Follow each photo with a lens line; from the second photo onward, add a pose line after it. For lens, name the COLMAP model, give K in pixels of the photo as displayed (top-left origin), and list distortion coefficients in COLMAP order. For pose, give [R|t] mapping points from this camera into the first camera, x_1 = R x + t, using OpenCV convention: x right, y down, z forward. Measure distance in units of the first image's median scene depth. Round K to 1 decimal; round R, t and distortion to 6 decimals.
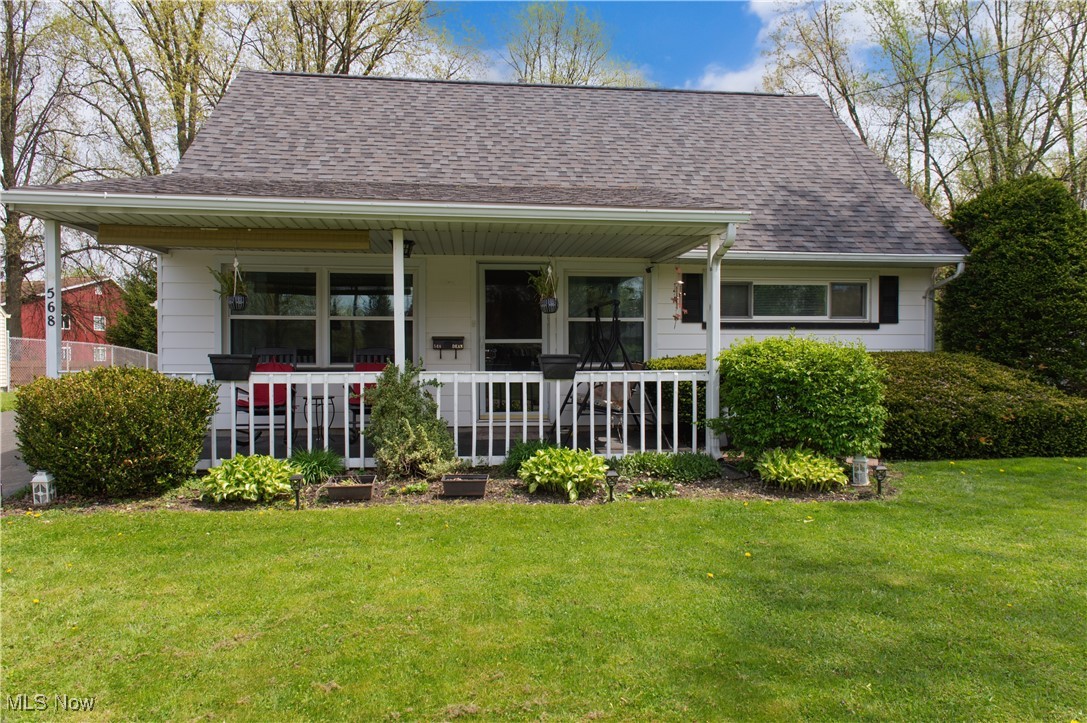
lens RADIAL K [[734.1, 0, 551.0], [0, 734.1, 366.6], [0, 0, 1]] dist [-0.002627, -0.002143]
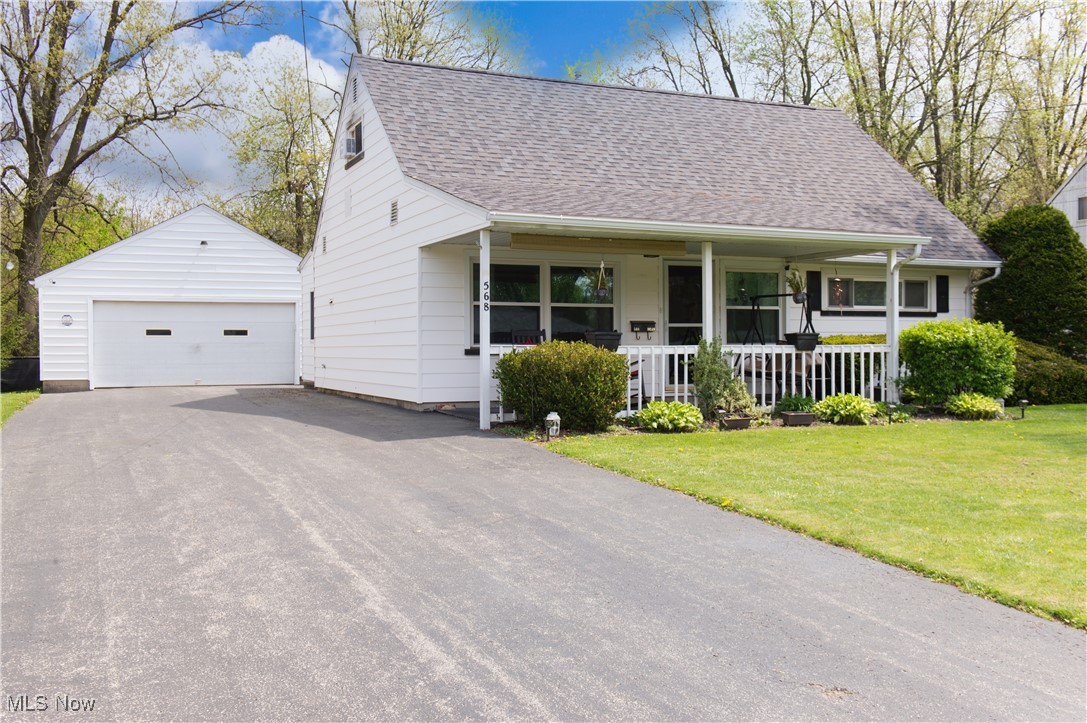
lens RADIAL K [[1040.7, 0, 547.7], [0, 1040.7, 356.2], [0, 0, 1]] dist [-0.007998, 0.016097]
pose [[0.955822, -0.005912, 0.293886, -0.791940], [0.010098, 0.999868, -0.012730, 0.036338], [-0.293772, 0.015135, 0.955756, -0.572681]]
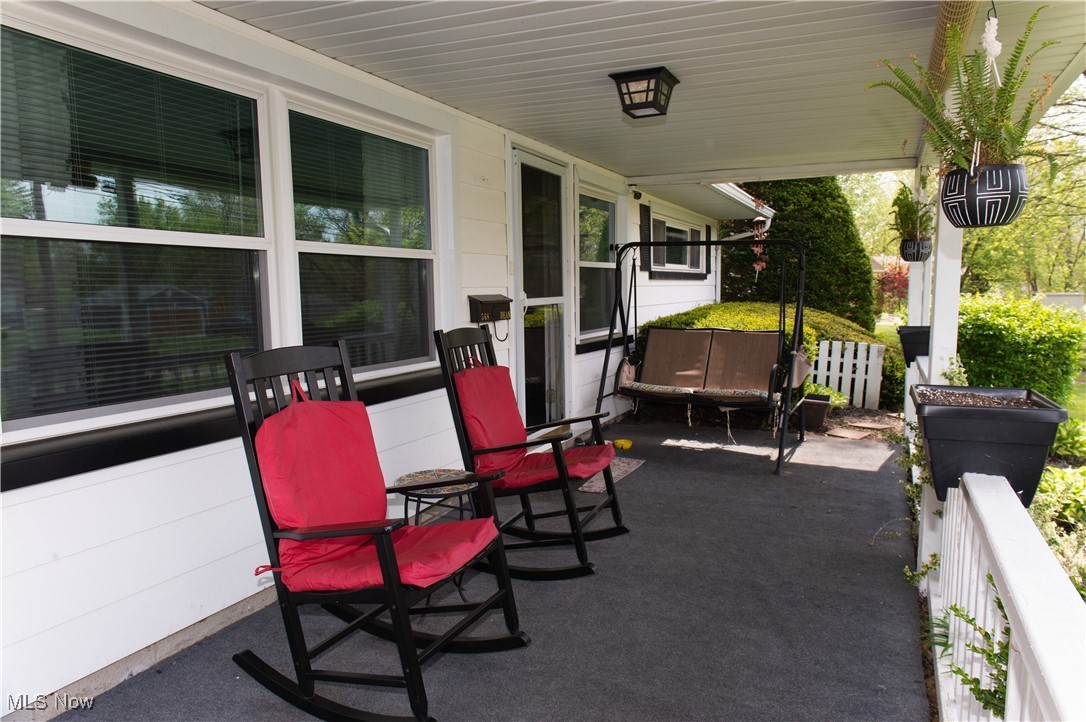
lens RADIAL K [[733.4, 0, 550.5], [0, 733.4, 366.1], [0, 0, 1]] dist [-0.002627, -0.002143]
pose [[0.520532, -0.096481, 0.848374, -0.533546], [0.021479, 0.994761, 0.099949, -0.042279], [-0.853572, -0.033804, 0.519877, 0.722761]]
